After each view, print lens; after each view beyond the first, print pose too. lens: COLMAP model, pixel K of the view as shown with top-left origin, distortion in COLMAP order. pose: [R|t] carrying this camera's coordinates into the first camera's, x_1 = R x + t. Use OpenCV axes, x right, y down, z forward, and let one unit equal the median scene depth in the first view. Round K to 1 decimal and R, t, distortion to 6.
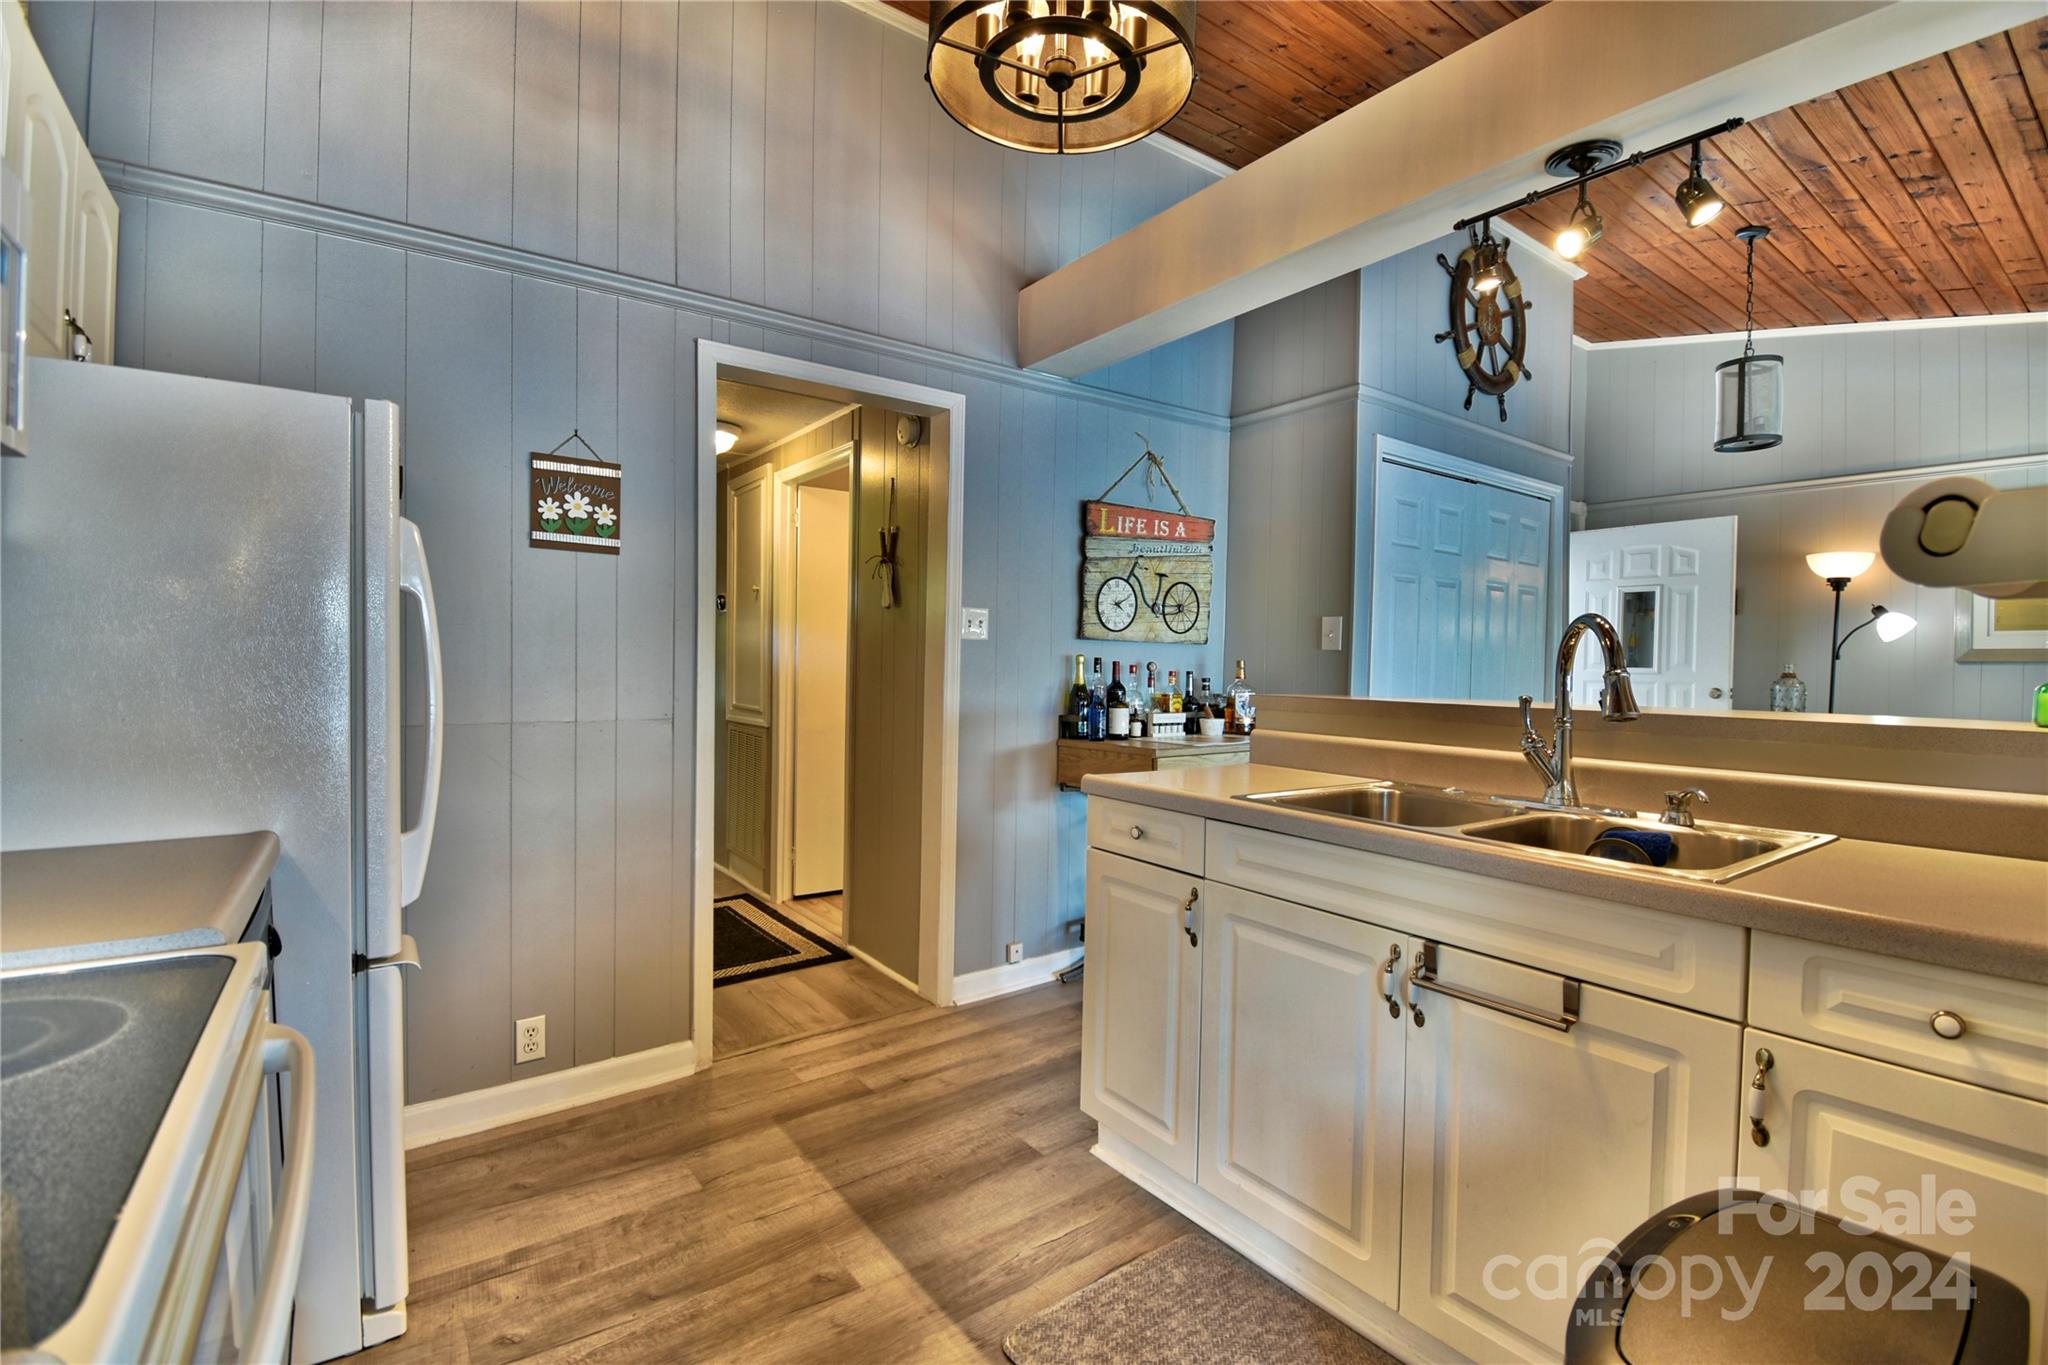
lens RADIAL K [[901.0, 0, 1031.0], [0, 901.0, 681.4], [0, 0, 1]] dist [0.024977, -0.029249]
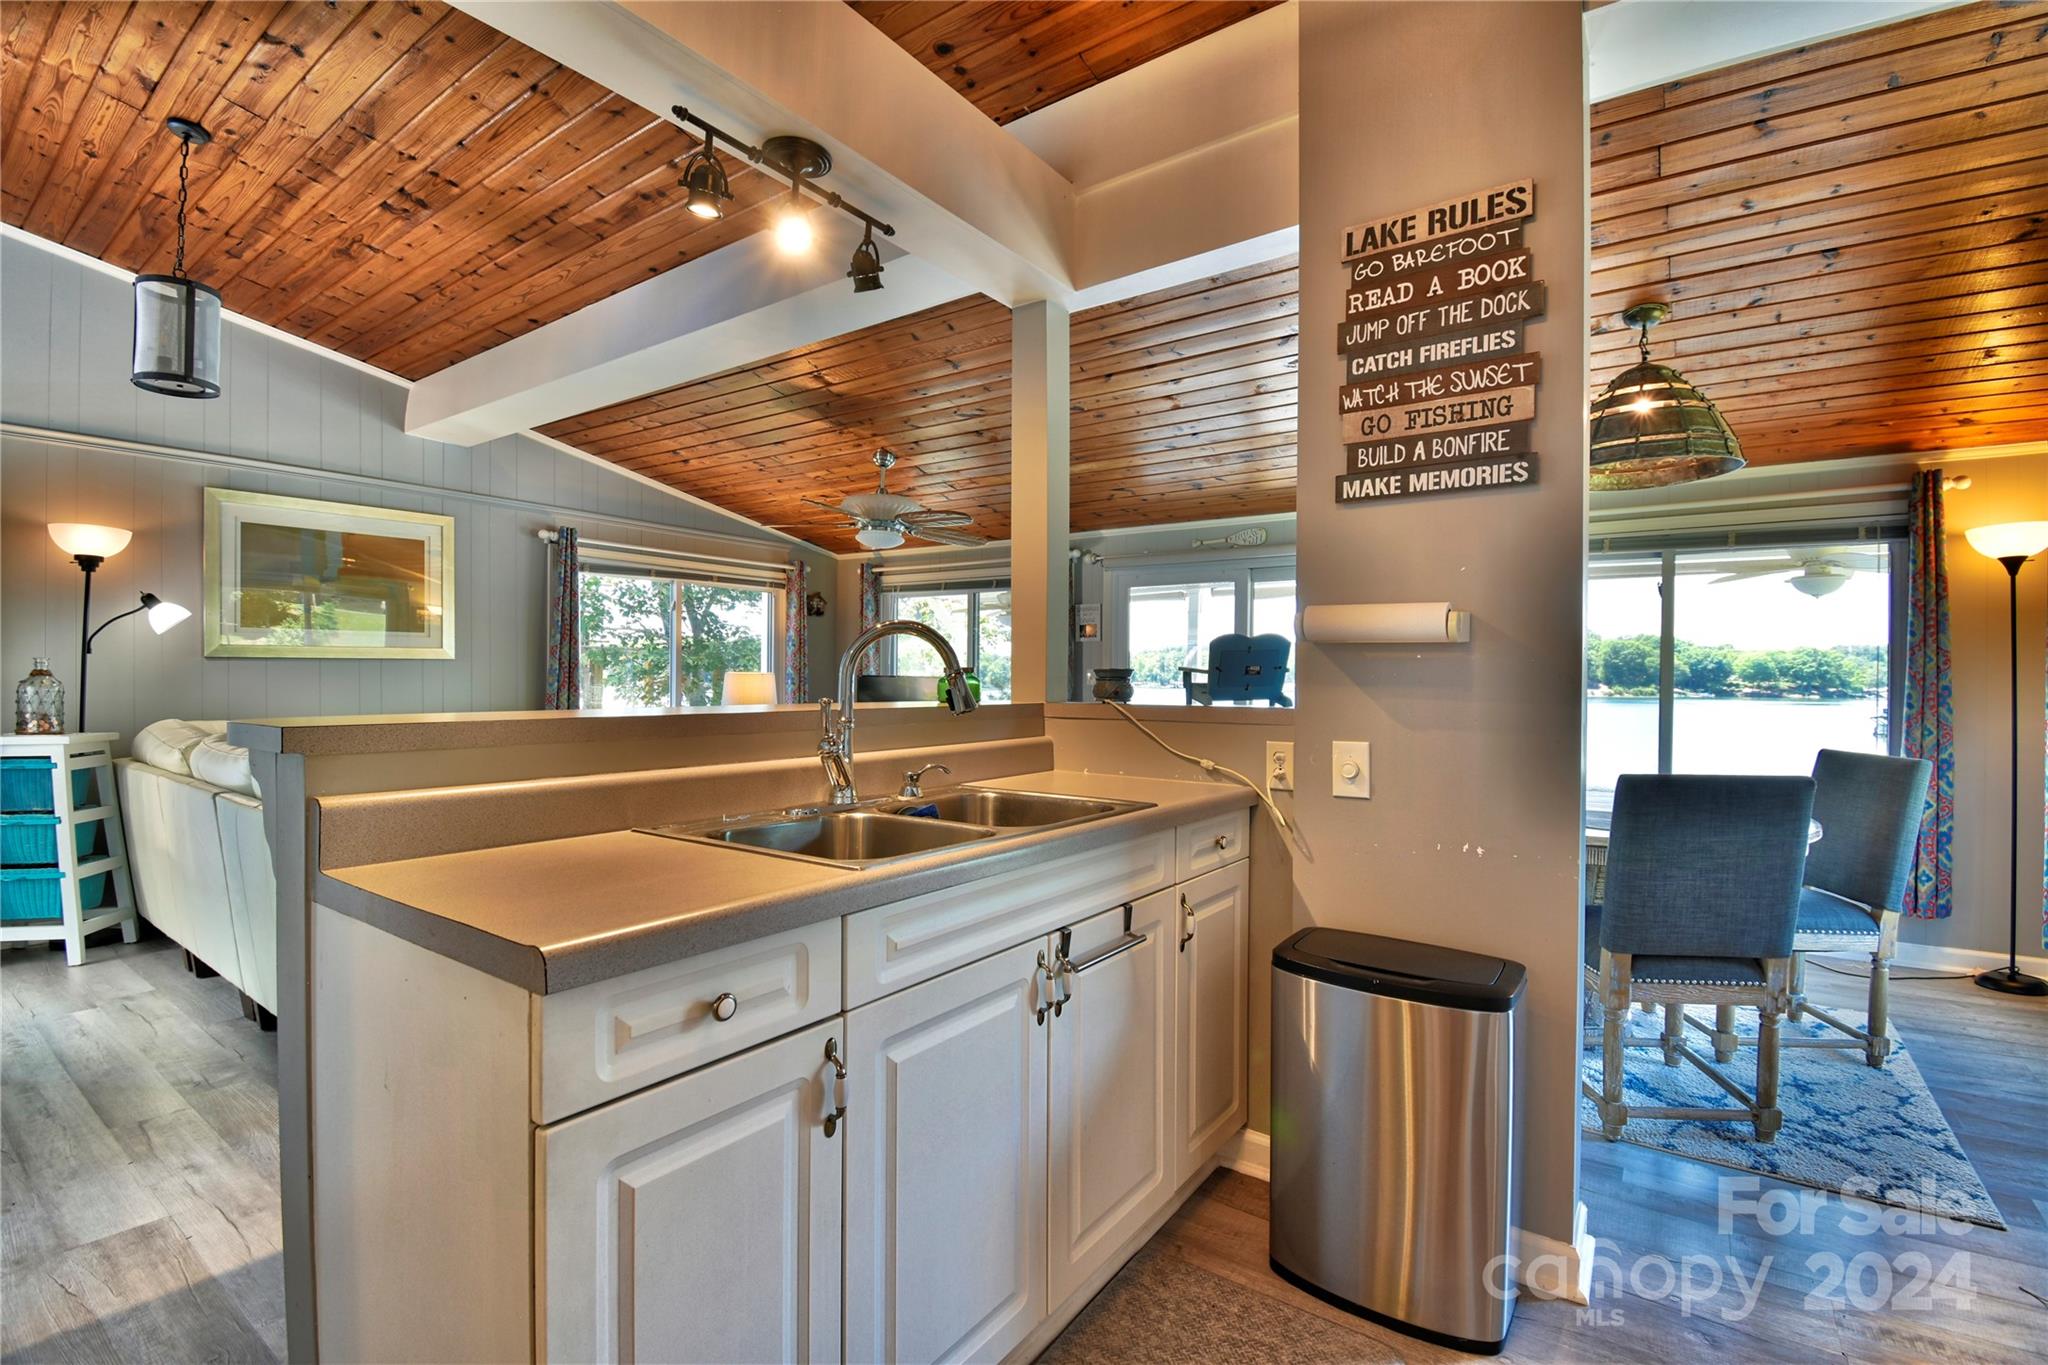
lens RADIAL K [[914.8, 0, 1030.7], [0, 914.8, 683.3], [0, 0, 1]] dist [0.016038, -0.025202]
pose [[-0.306498, -0.020148, 0.951658, -0.308082], [0.009761, 0.999657, 0.024308, -0.014490], [-0.951821, 0.016740, -0.306196, 0.749406]]
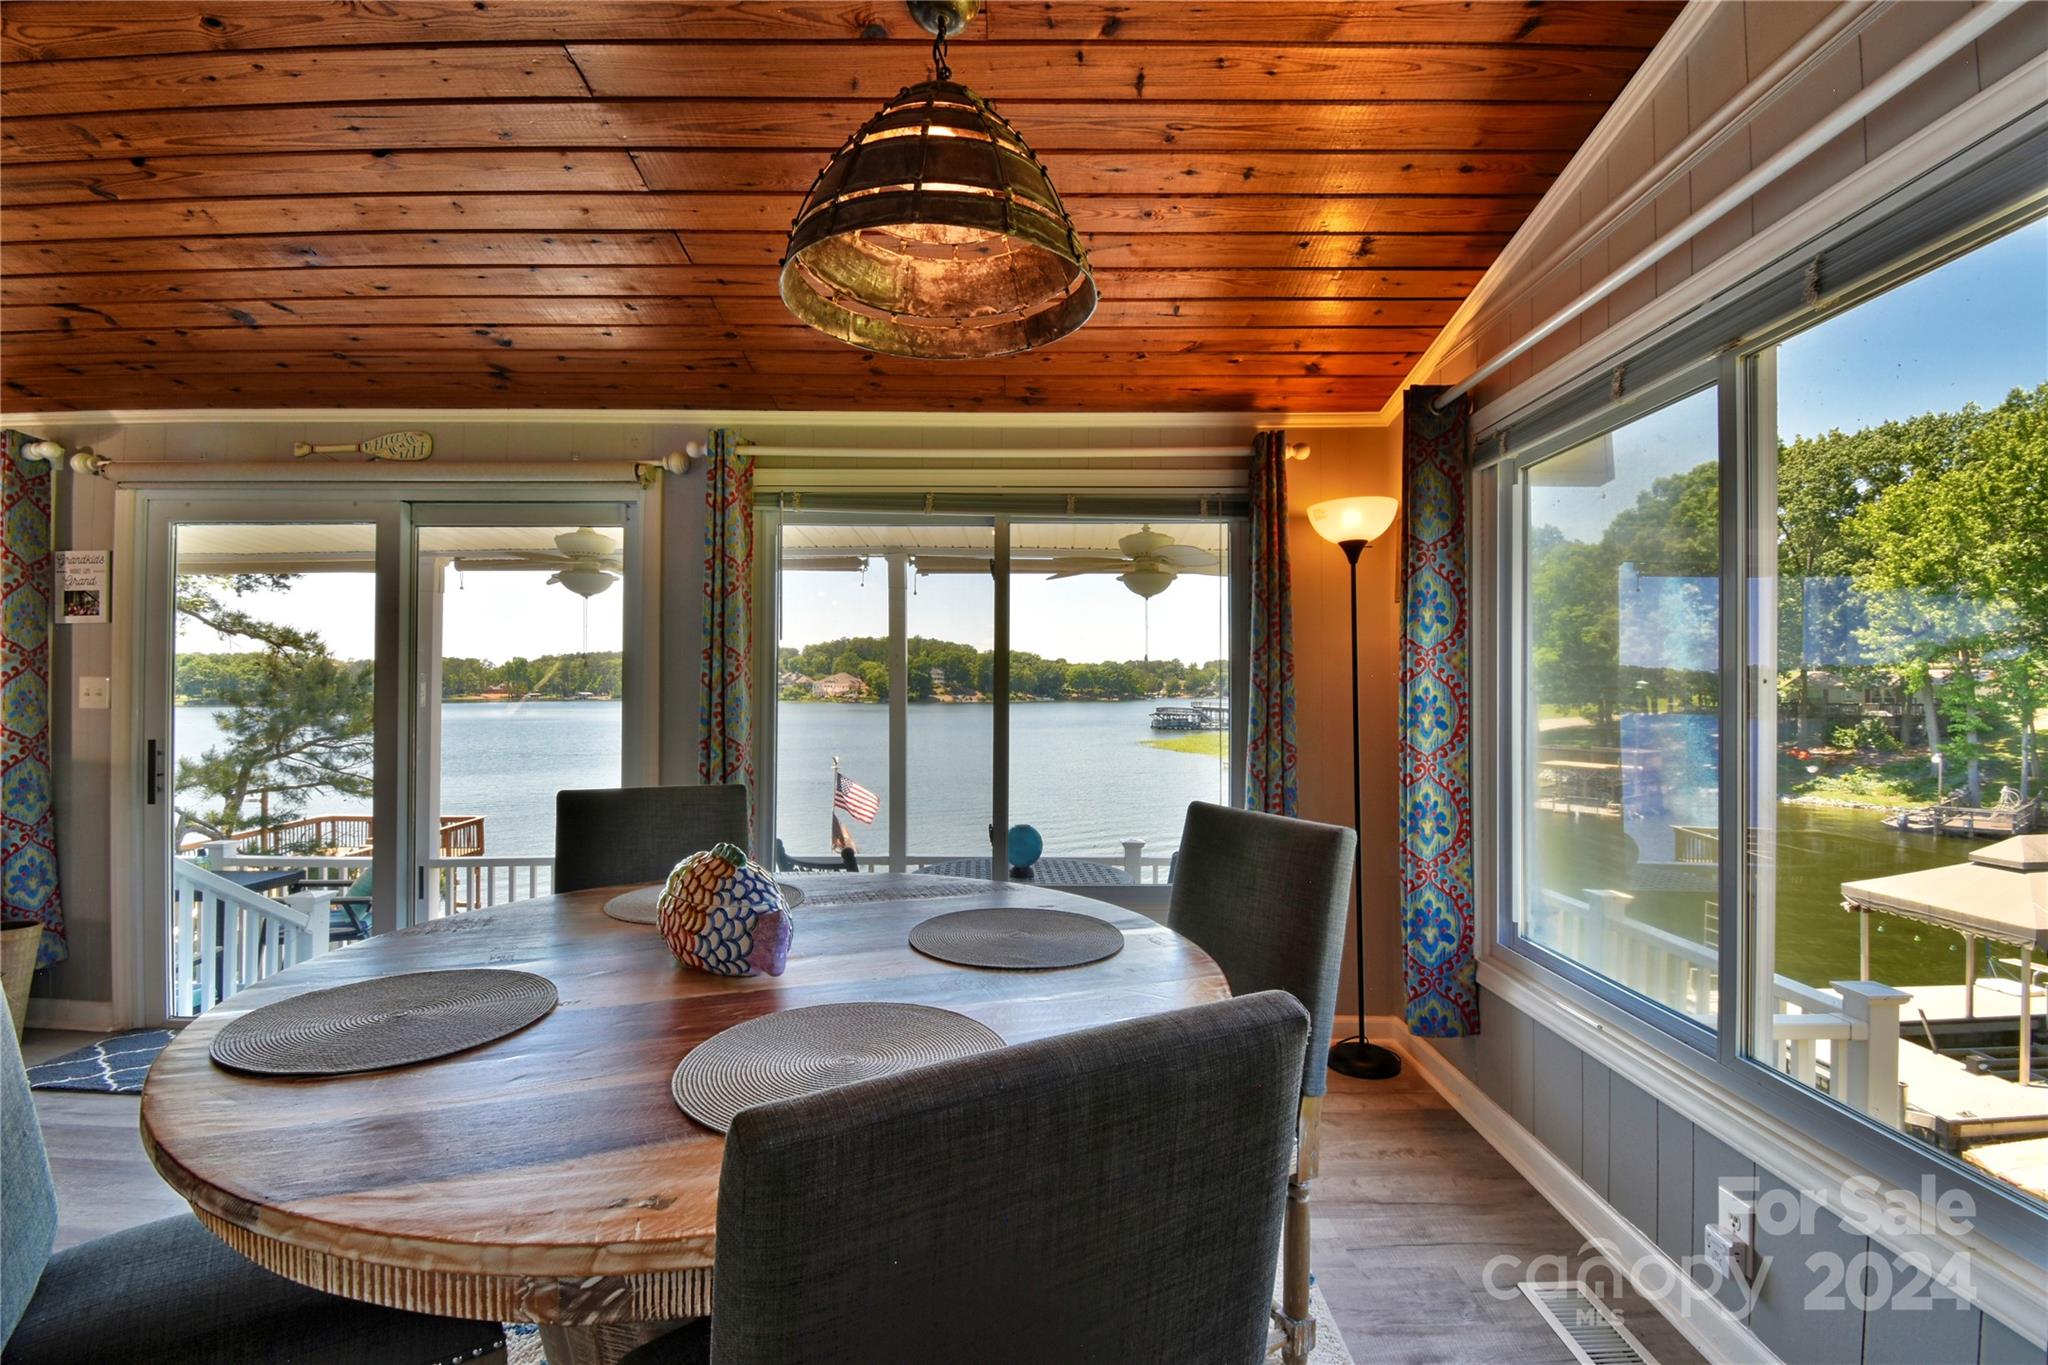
lens RADIAL K [[901.0, 0, 1031.0], [0, 901.0, 681.4], [0, 0, 1]] dist [0.024977, -0.029249]
pose [[-0.800311, -0.007253, 0.599541, 0.166369], [0.002858, 0.999869, 0.015912, -0.001865], [-0.599578, 0.014448, -0.800186, 0.083682]]
